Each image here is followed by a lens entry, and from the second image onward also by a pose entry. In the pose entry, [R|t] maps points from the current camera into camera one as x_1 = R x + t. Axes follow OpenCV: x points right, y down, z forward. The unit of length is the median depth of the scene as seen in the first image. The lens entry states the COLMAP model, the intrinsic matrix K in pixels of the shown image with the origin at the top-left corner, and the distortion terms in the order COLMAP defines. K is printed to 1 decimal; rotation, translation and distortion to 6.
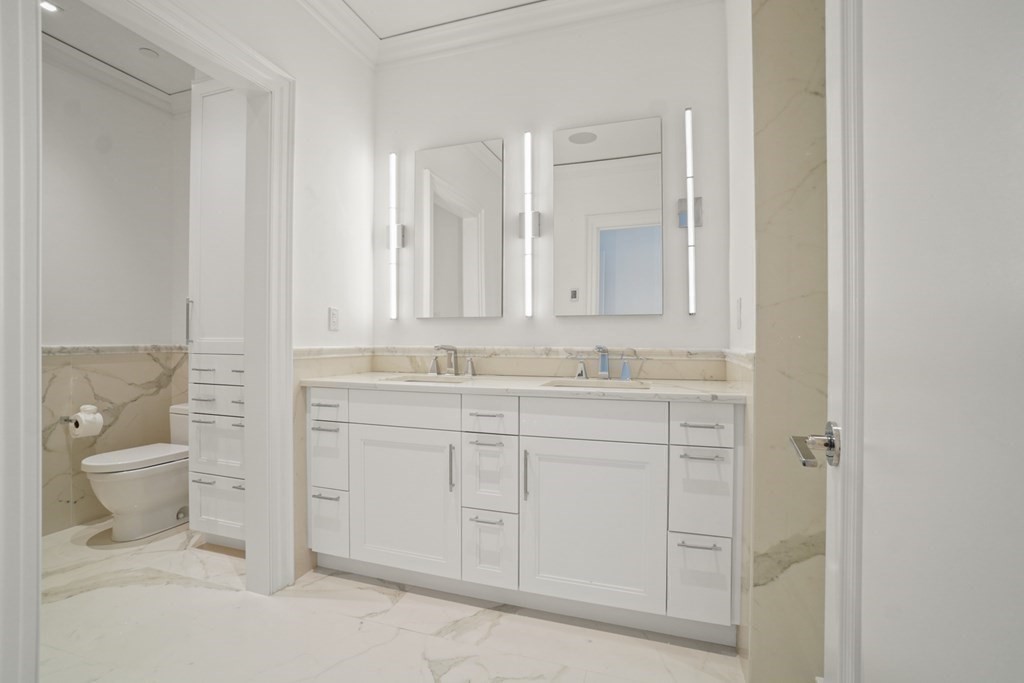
lens RADIAL K [[463.3, 0, 496.3], [0, 463.3, 339.6], [0, 0, 1]] dist [-0.061824, 0.022810]
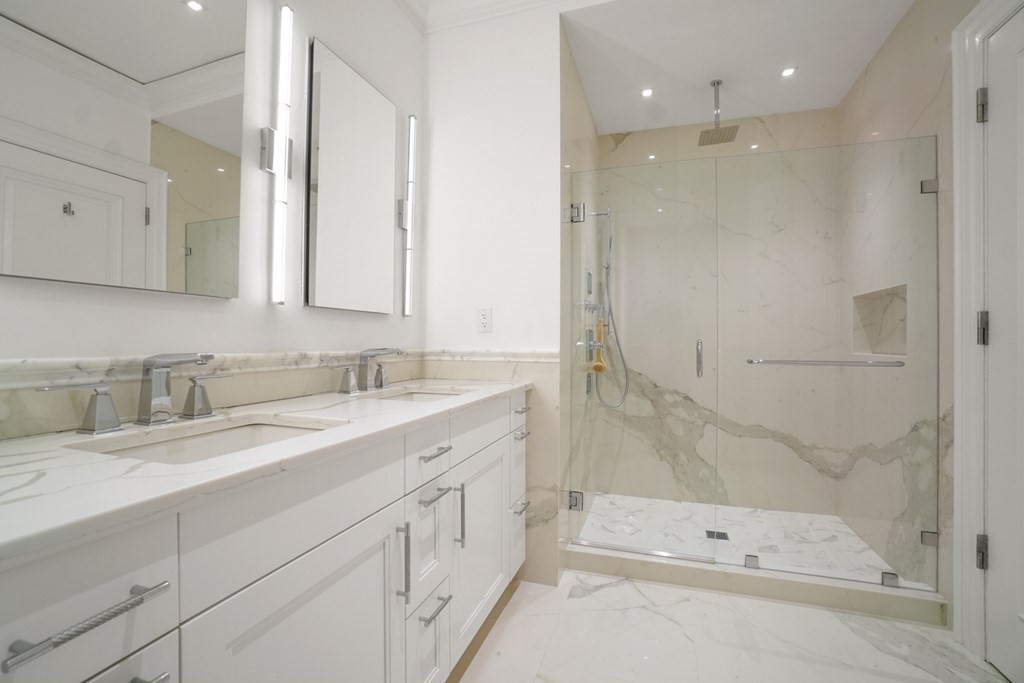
lens RADIAL K [[458.6, 0, 507.5], [0, 458.6, 340.3], [0, 0, 1]] dist [-0.062532, 0.024289]
pose [[0.005188, 0.002312, 0.999984, -0.538046], [0.001720, 0.999996, -0.002321, 0.000978], [-0.999985, 0.001732, 0.005184, 0.708771]]
